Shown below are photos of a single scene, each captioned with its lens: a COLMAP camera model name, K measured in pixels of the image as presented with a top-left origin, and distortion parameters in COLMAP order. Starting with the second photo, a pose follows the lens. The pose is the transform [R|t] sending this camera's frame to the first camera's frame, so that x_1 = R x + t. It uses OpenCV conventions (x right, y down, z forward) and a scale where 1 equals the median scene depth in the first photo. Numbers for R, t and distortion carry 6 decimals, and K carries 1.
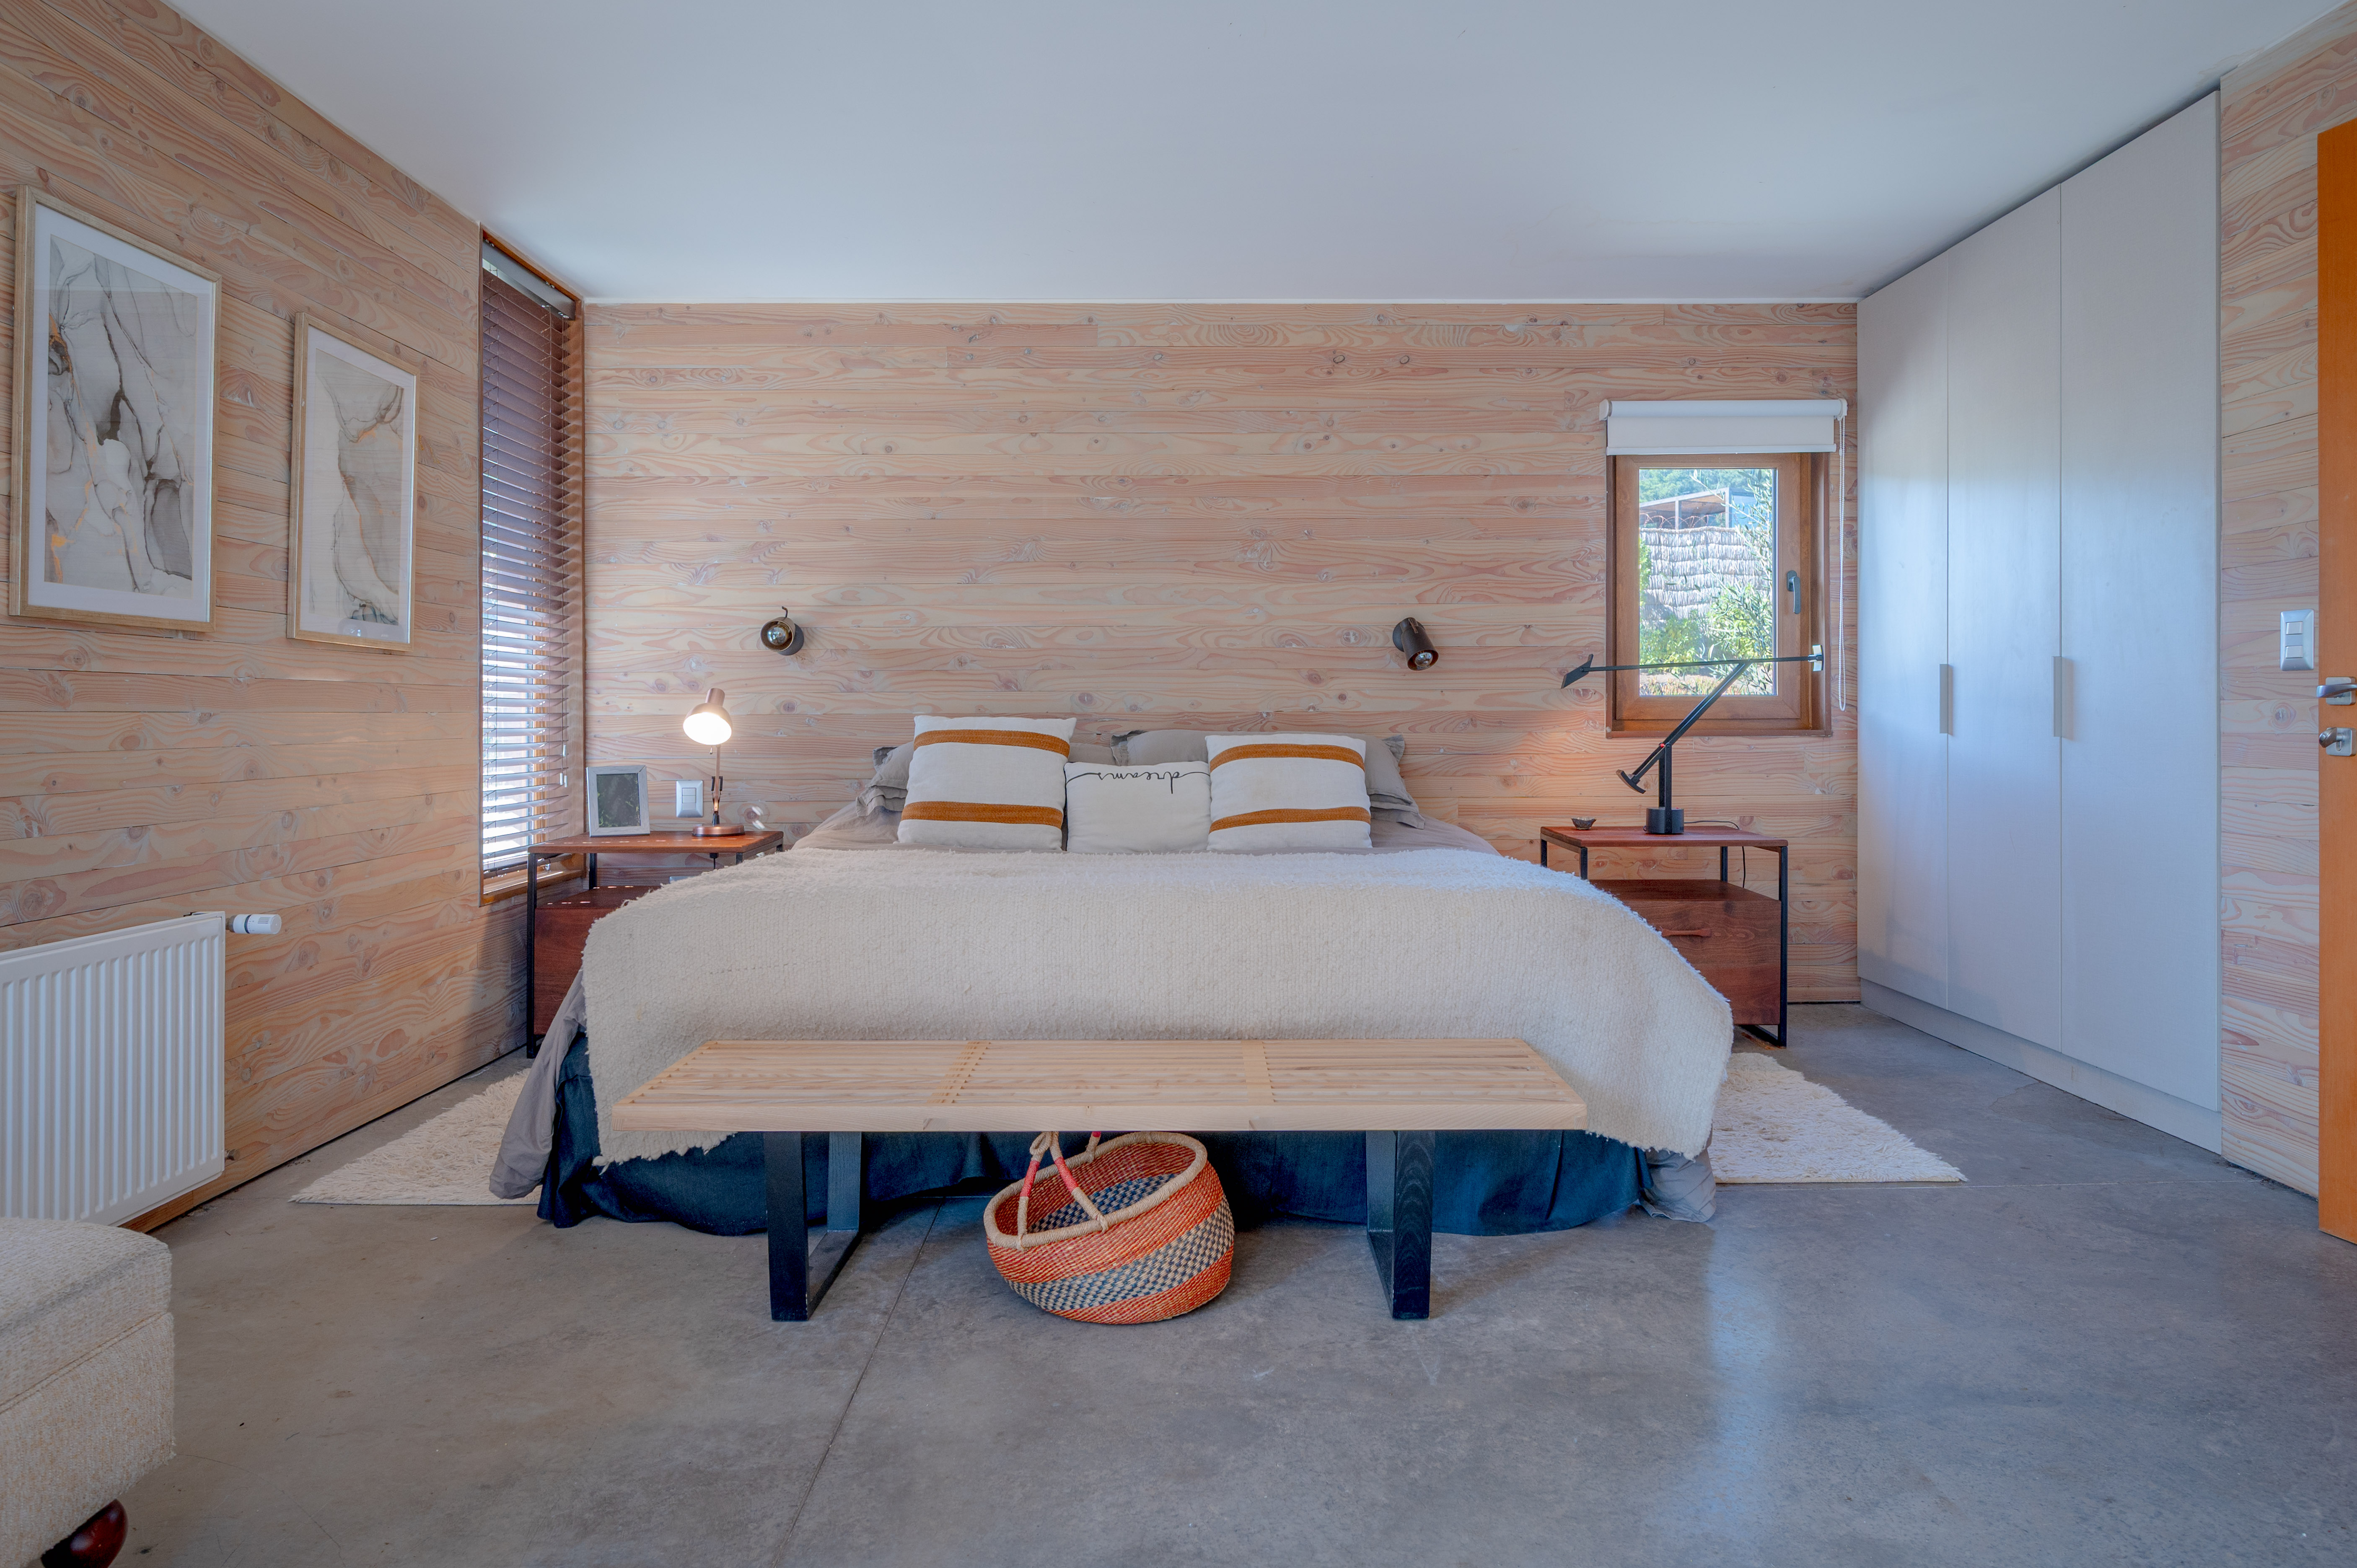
lens RADIAL K [[1426.6, 0, 1180.4], [0, 1426.6, 713.0], [0, 0, 1]] dist [0.003156, 0.000239]
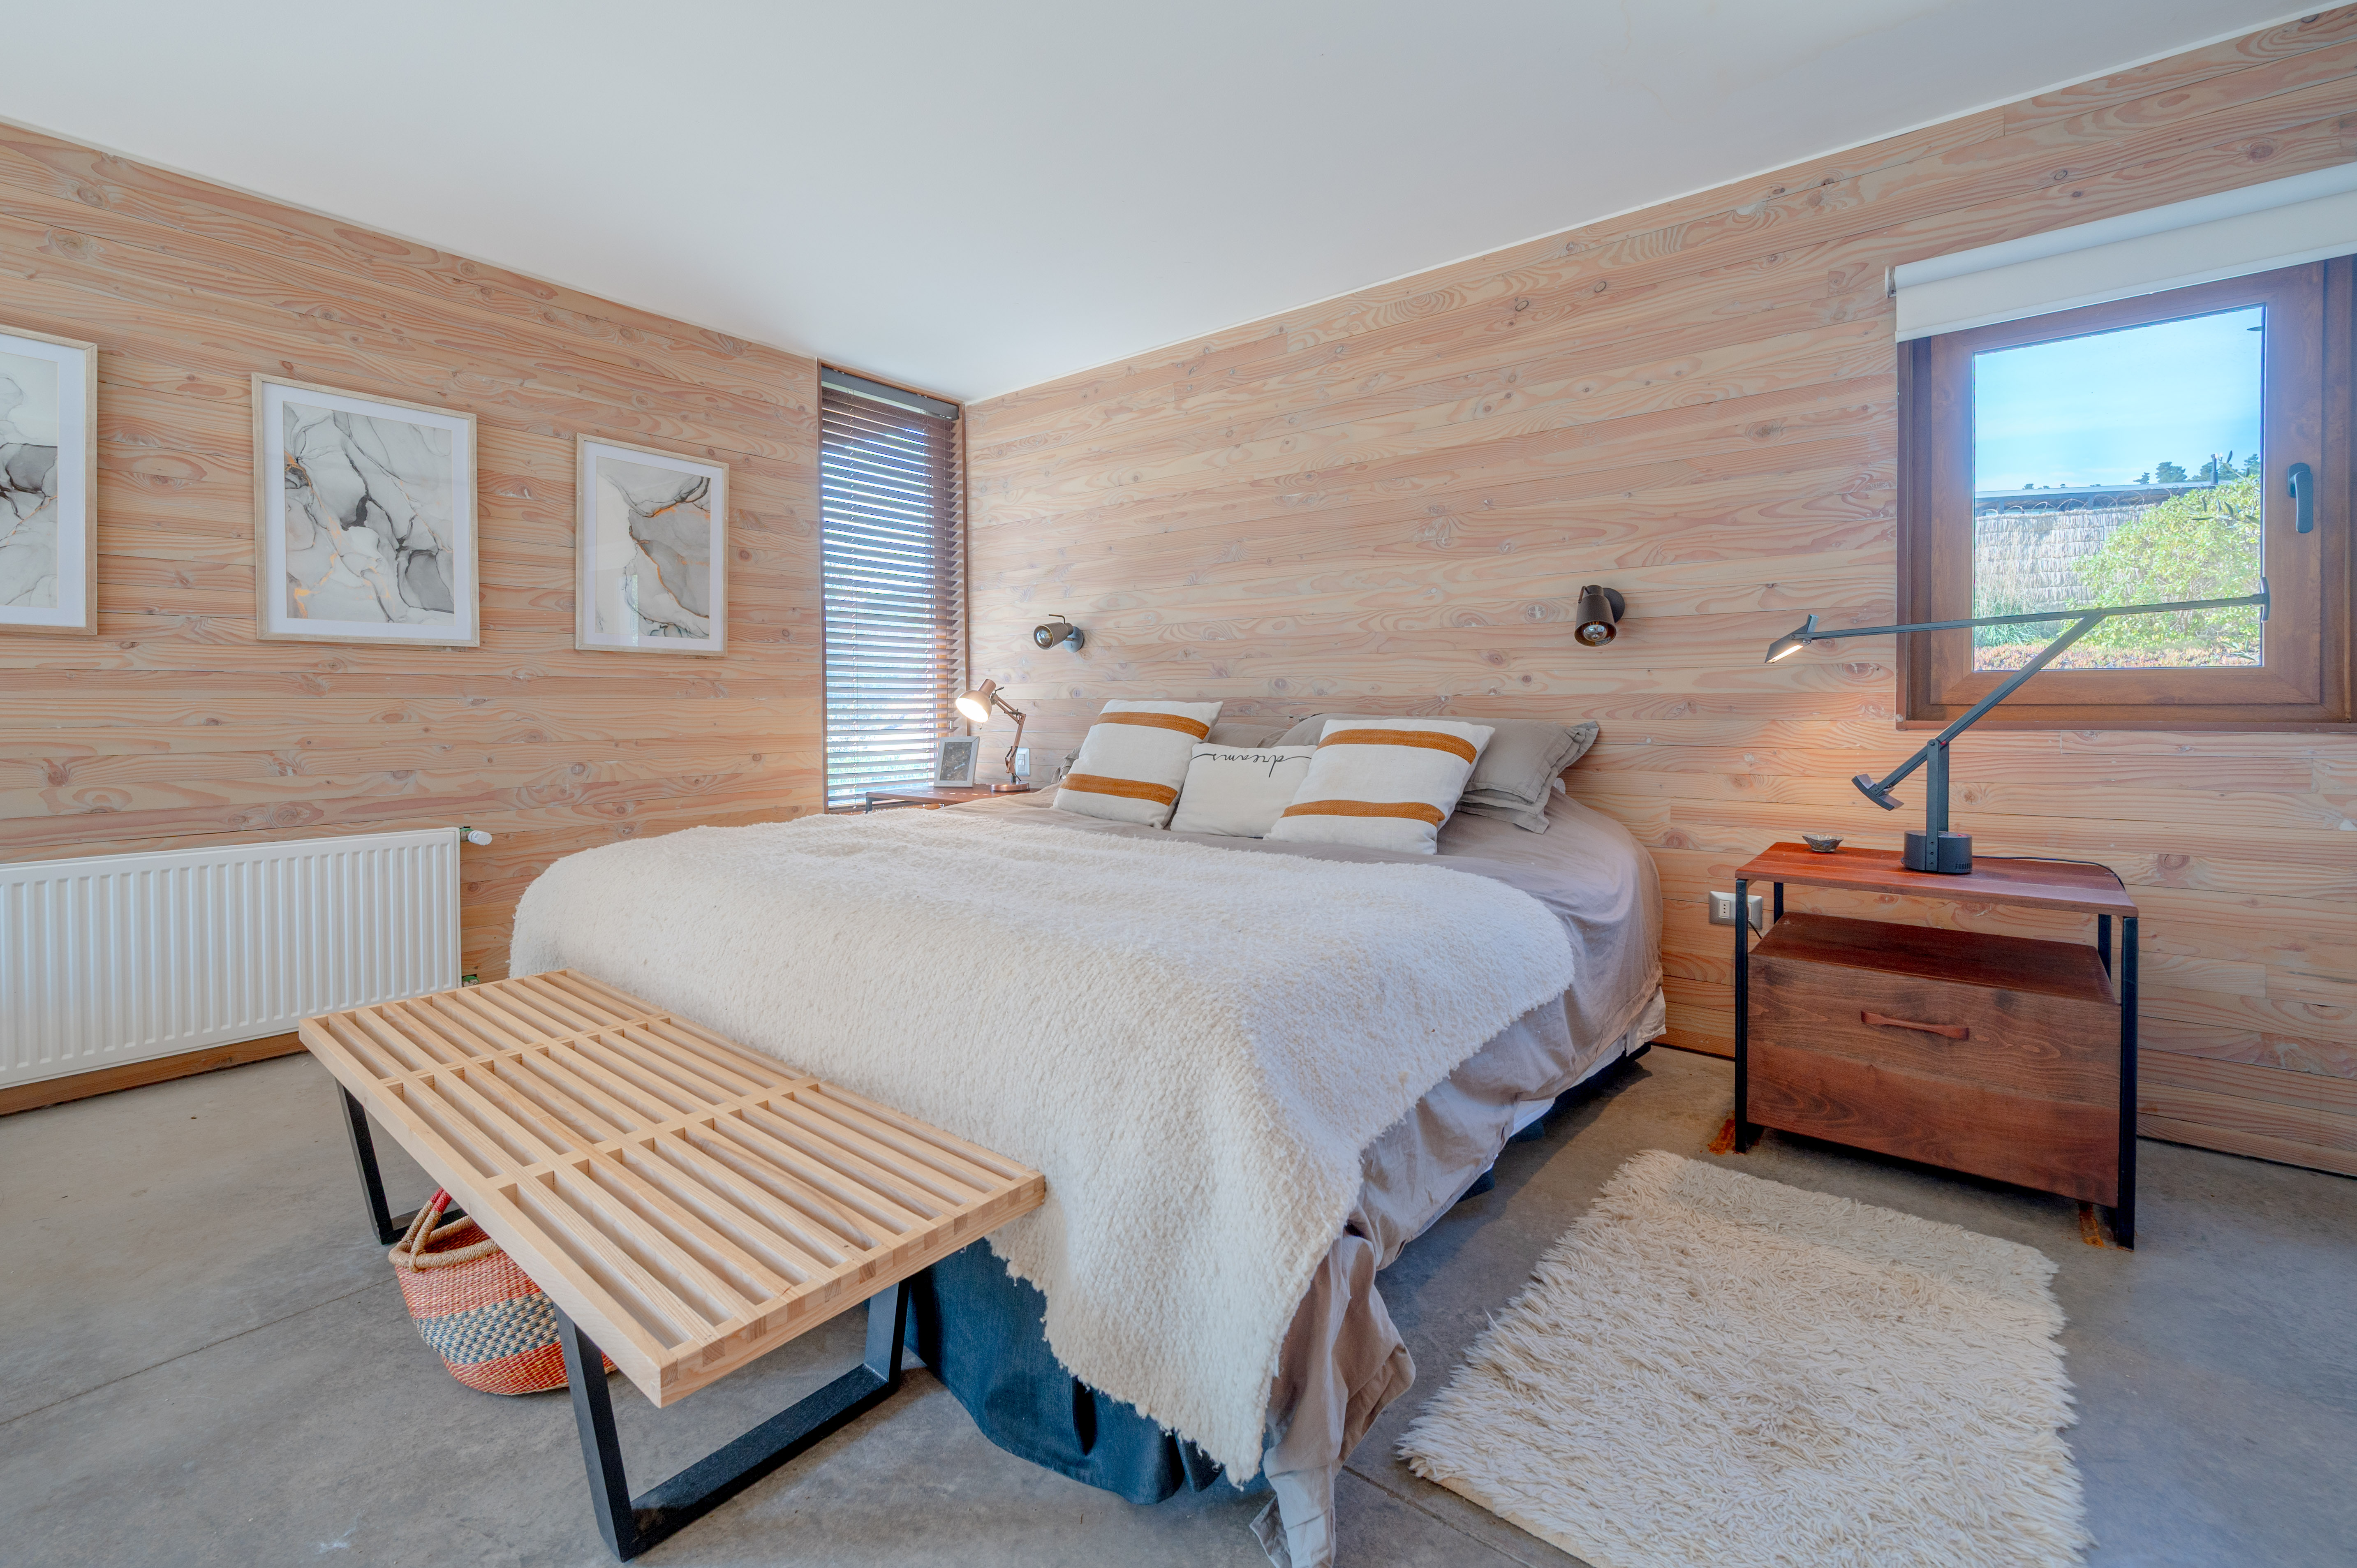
lens RADIAL K [[948.8, 0, 1175.6], [0, 948.8, 711.1], [0, 0, 1]] dist [-0.001678, -0.000569]
pose [[0.776542, 0.006521, -0.630032, 0.325496], [0.002376, 0.999909, 0.013277, 0.000797], [0.630062, -0.011807, 0.776455, 0.395797]]
